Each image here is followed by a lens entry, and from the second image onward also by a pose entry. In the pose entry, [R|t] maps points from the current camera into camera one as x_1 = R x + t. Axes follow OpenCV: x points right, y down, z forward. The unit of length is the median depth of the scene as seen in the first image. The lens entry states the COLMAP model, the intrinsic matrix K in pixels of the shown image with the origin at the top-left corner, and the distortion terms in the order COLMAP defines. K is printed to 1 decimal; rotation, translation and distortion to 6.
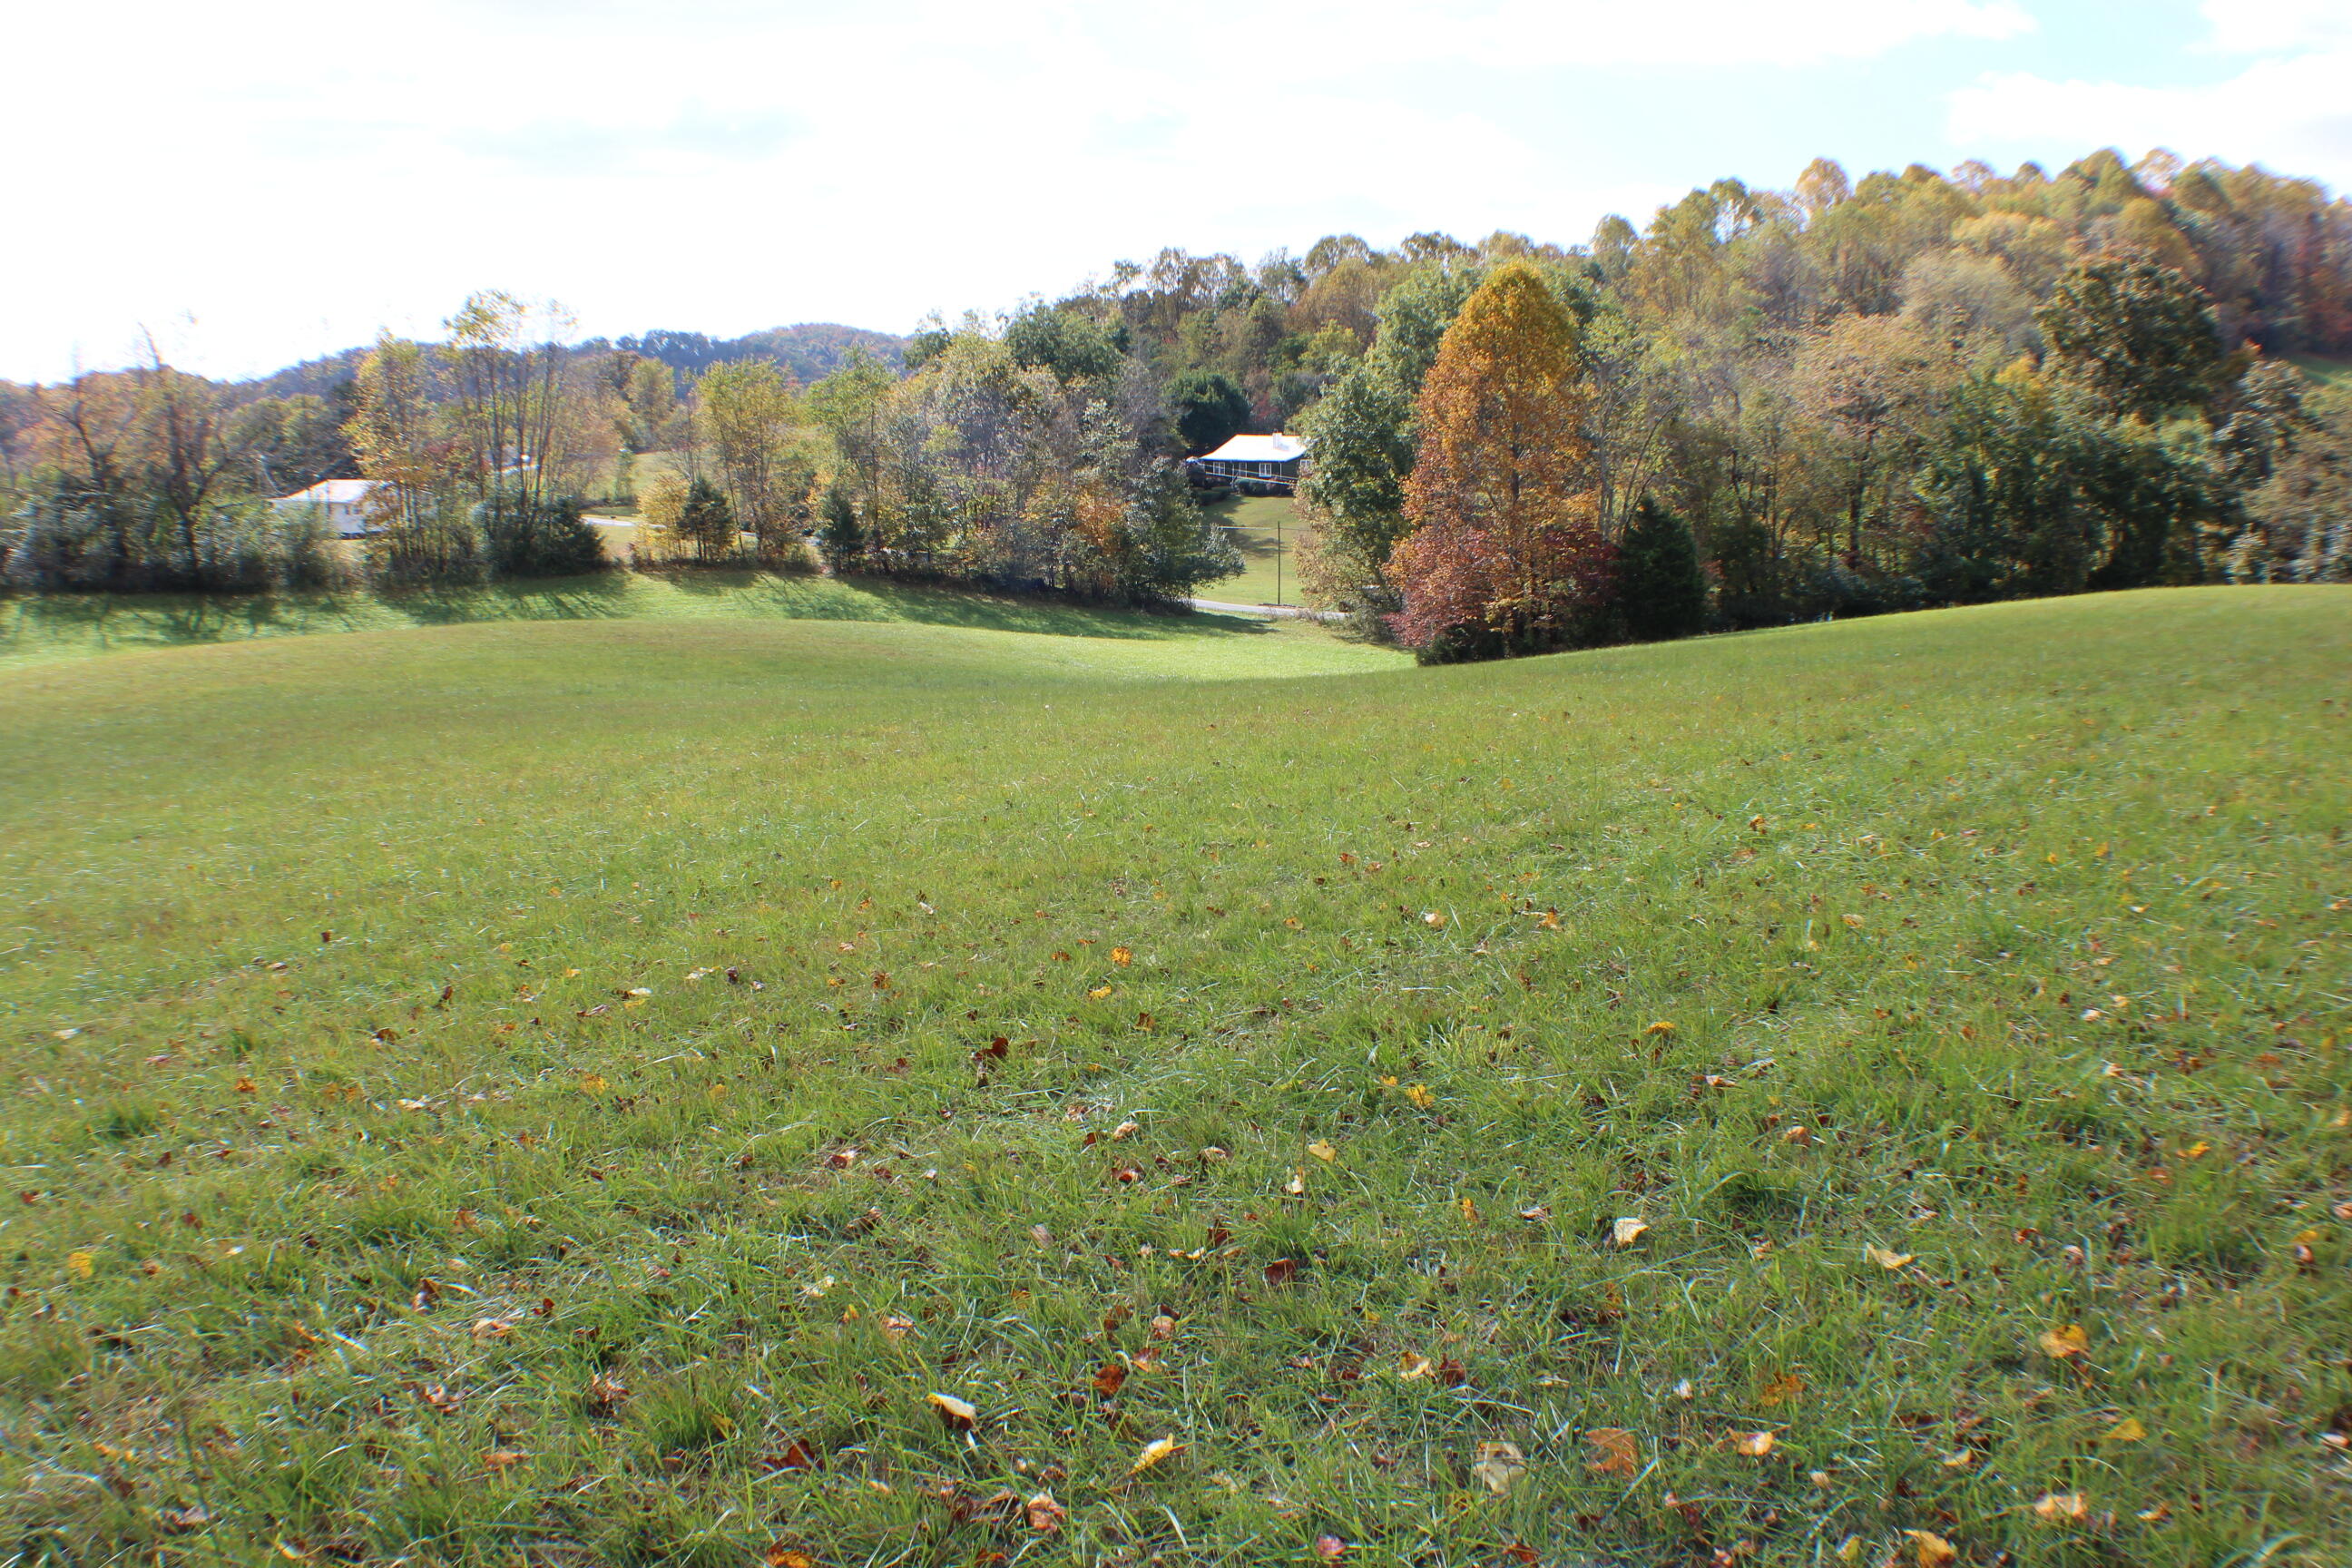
lens RADIAL K [[1889.0, 0, 1139.6], [0, 1889.0, 784.6], [0, 0, 1]] dist [-0.199046, 0.071008]
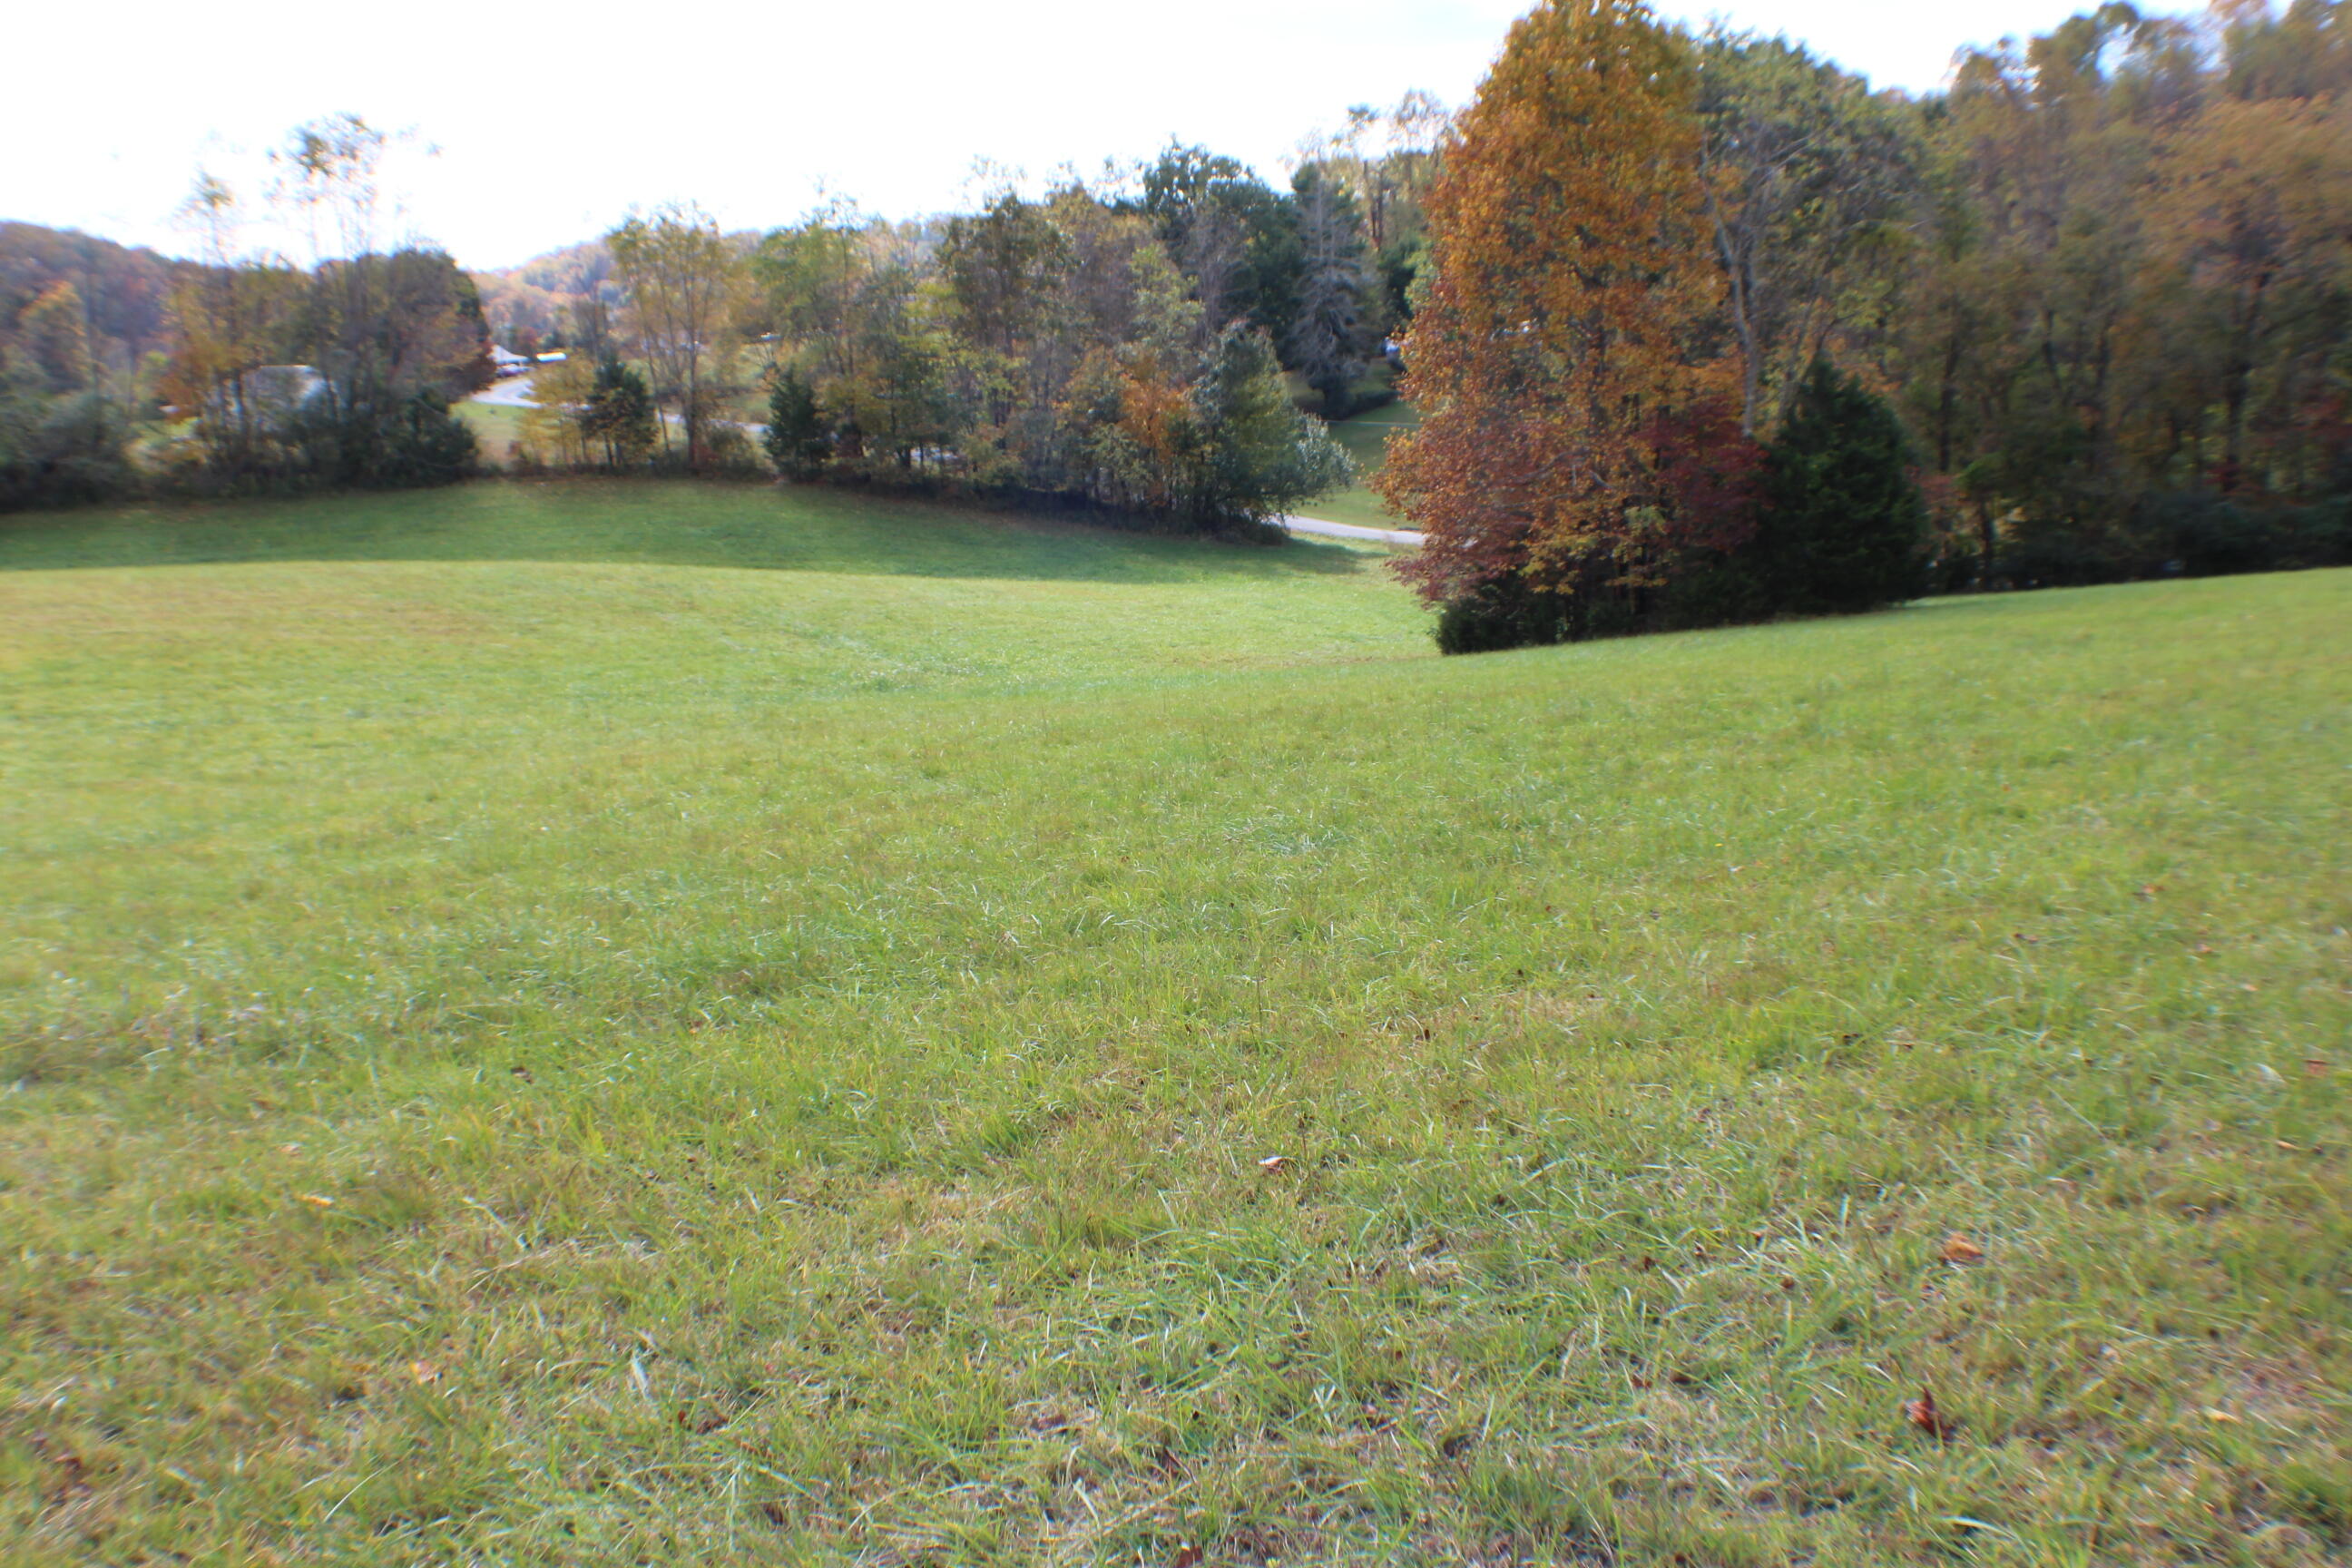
lens RADIAL K [[2008.7, 0, 1176.0], [0, 2008.7, 784.0], [0, 0, 1]] dist [-0.156909, -0.005418]
pose [[0.987494, 0.029835, -0.154807, 0.115861], [-0.023963, 0.998926, 0.039660, -0.029343], [0.155824, -0.035454, 0.987148, 0.245162]]
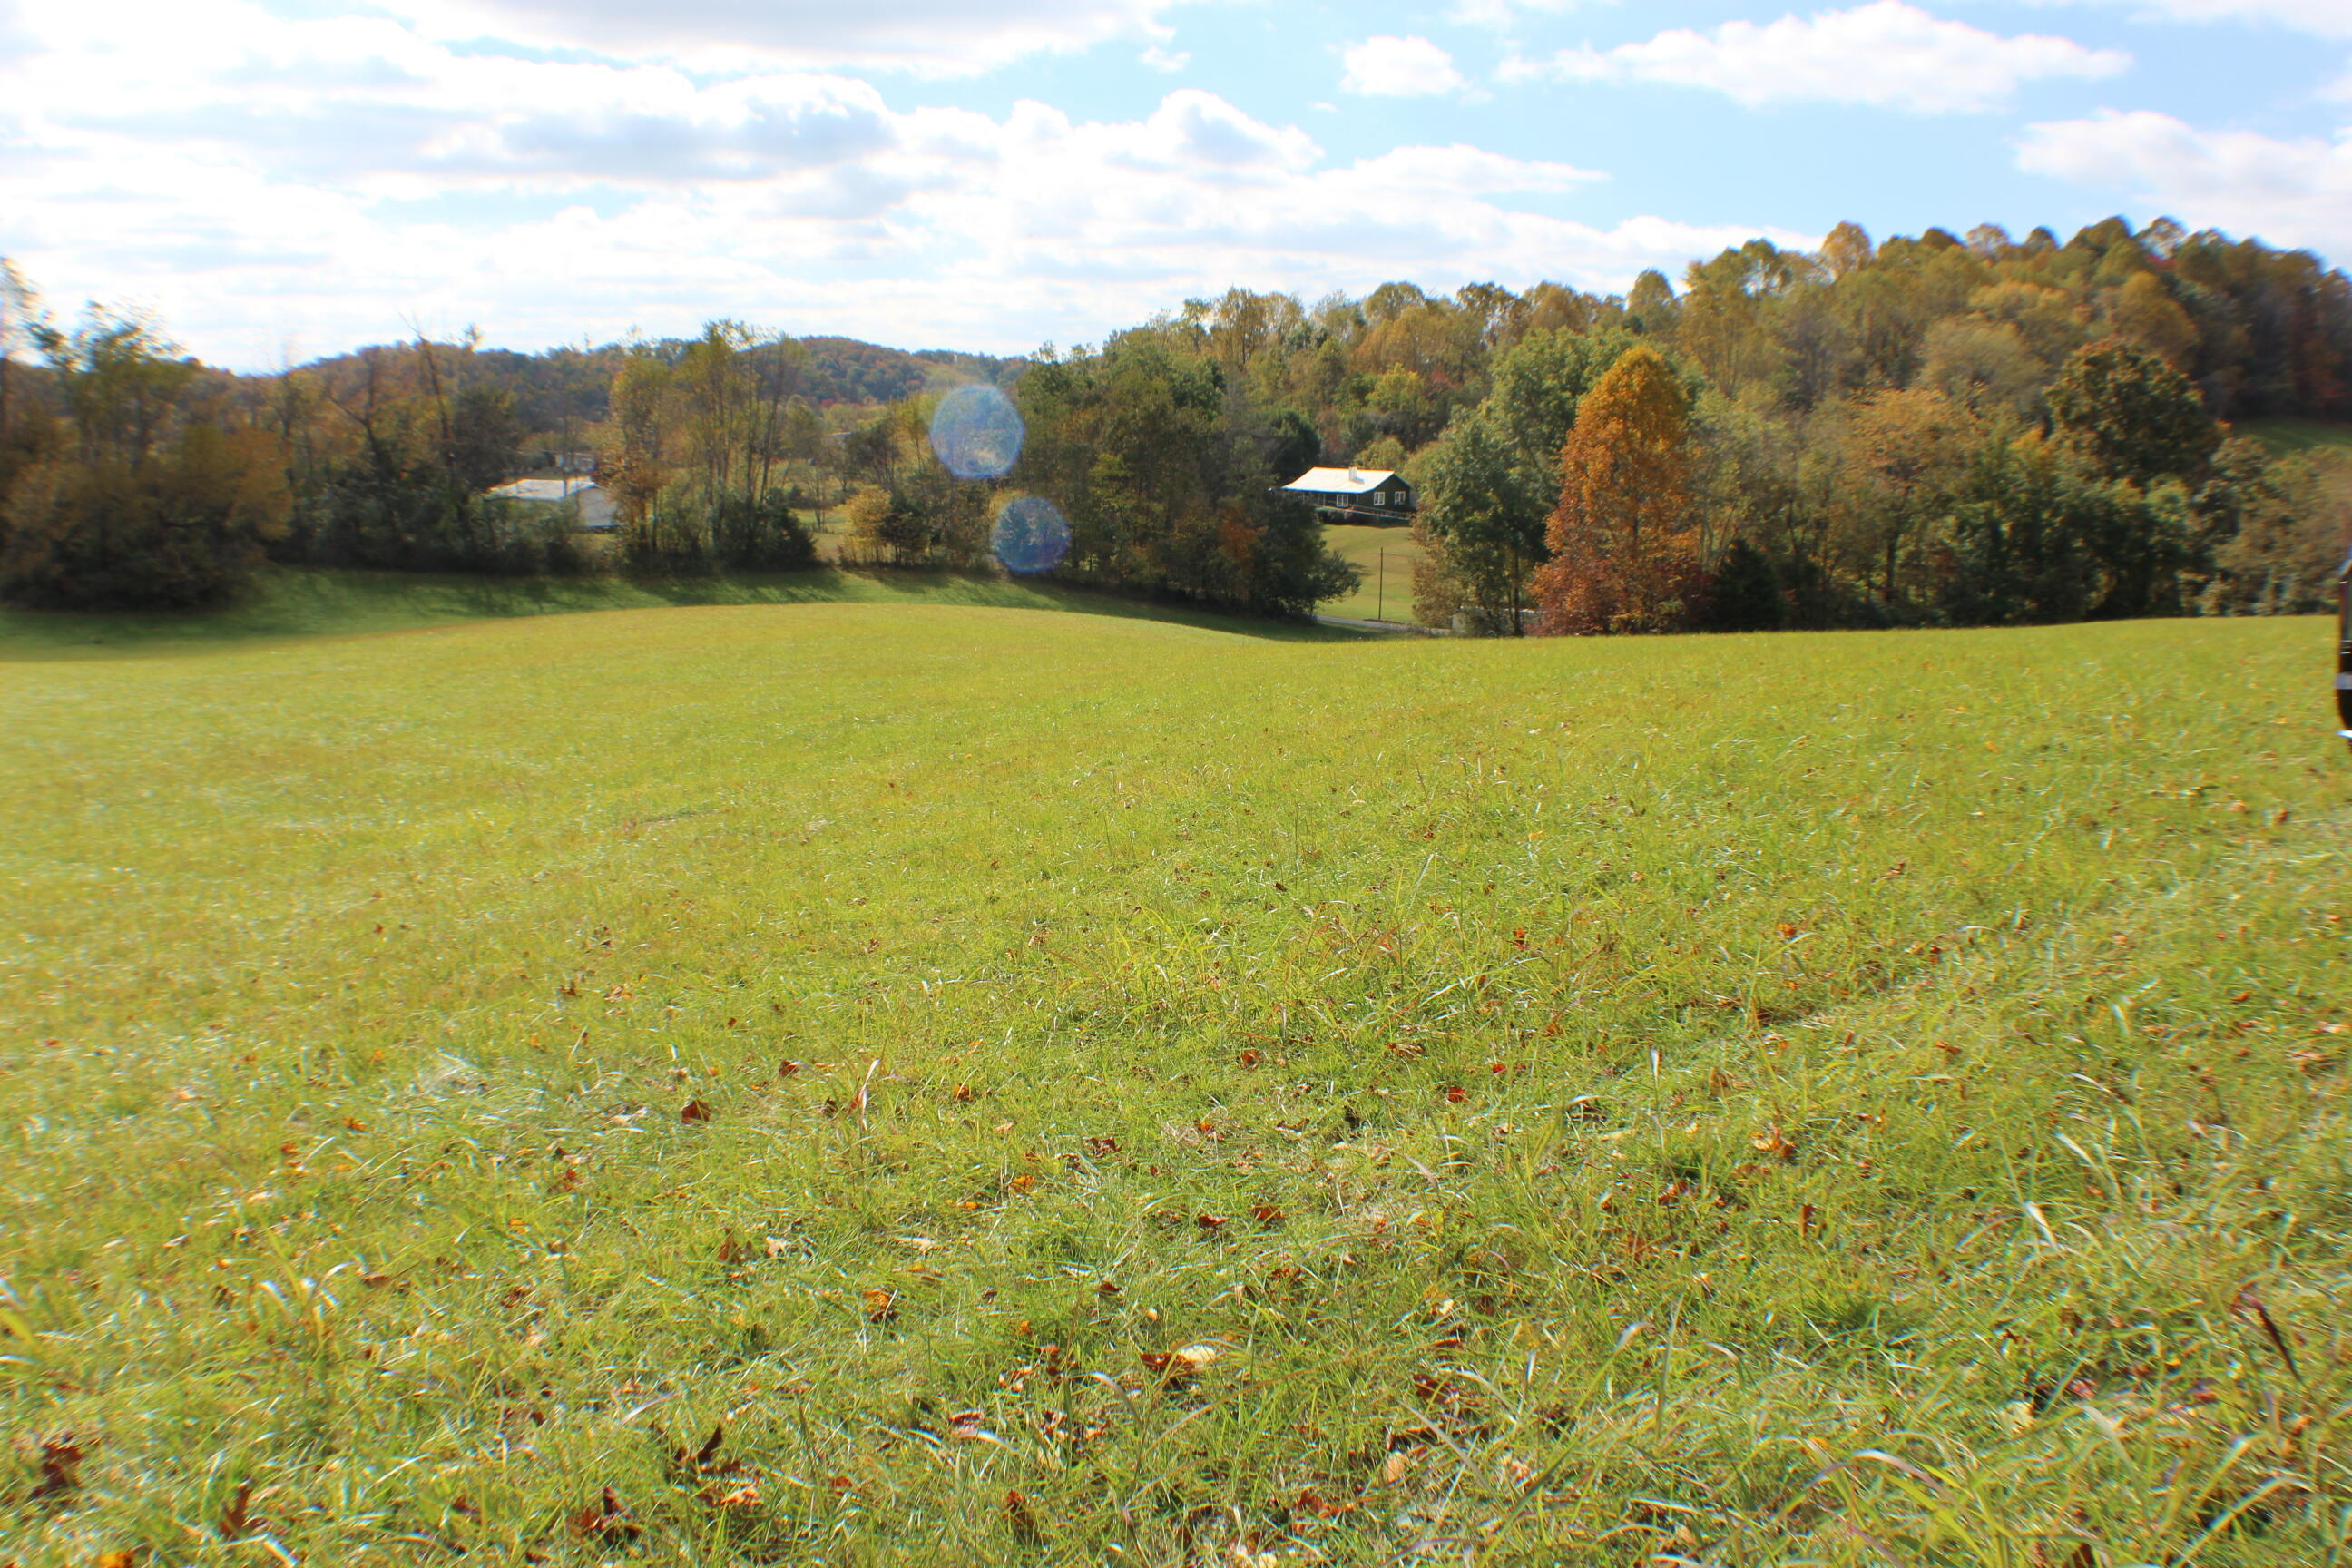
lens RADIAL K [[1943.2, 0, 1114.0], [0, 1943.2, 773.0], [0, 0, 1]] dist [-0.209970, 0.080552]
pose [[0.999543, 0.030205, 0.000780, -0.098340], [-0.030181, 0.999308, -0.021756, 0.030994], [-0.001436, 0.021723, 0.999763, -0.191303]]
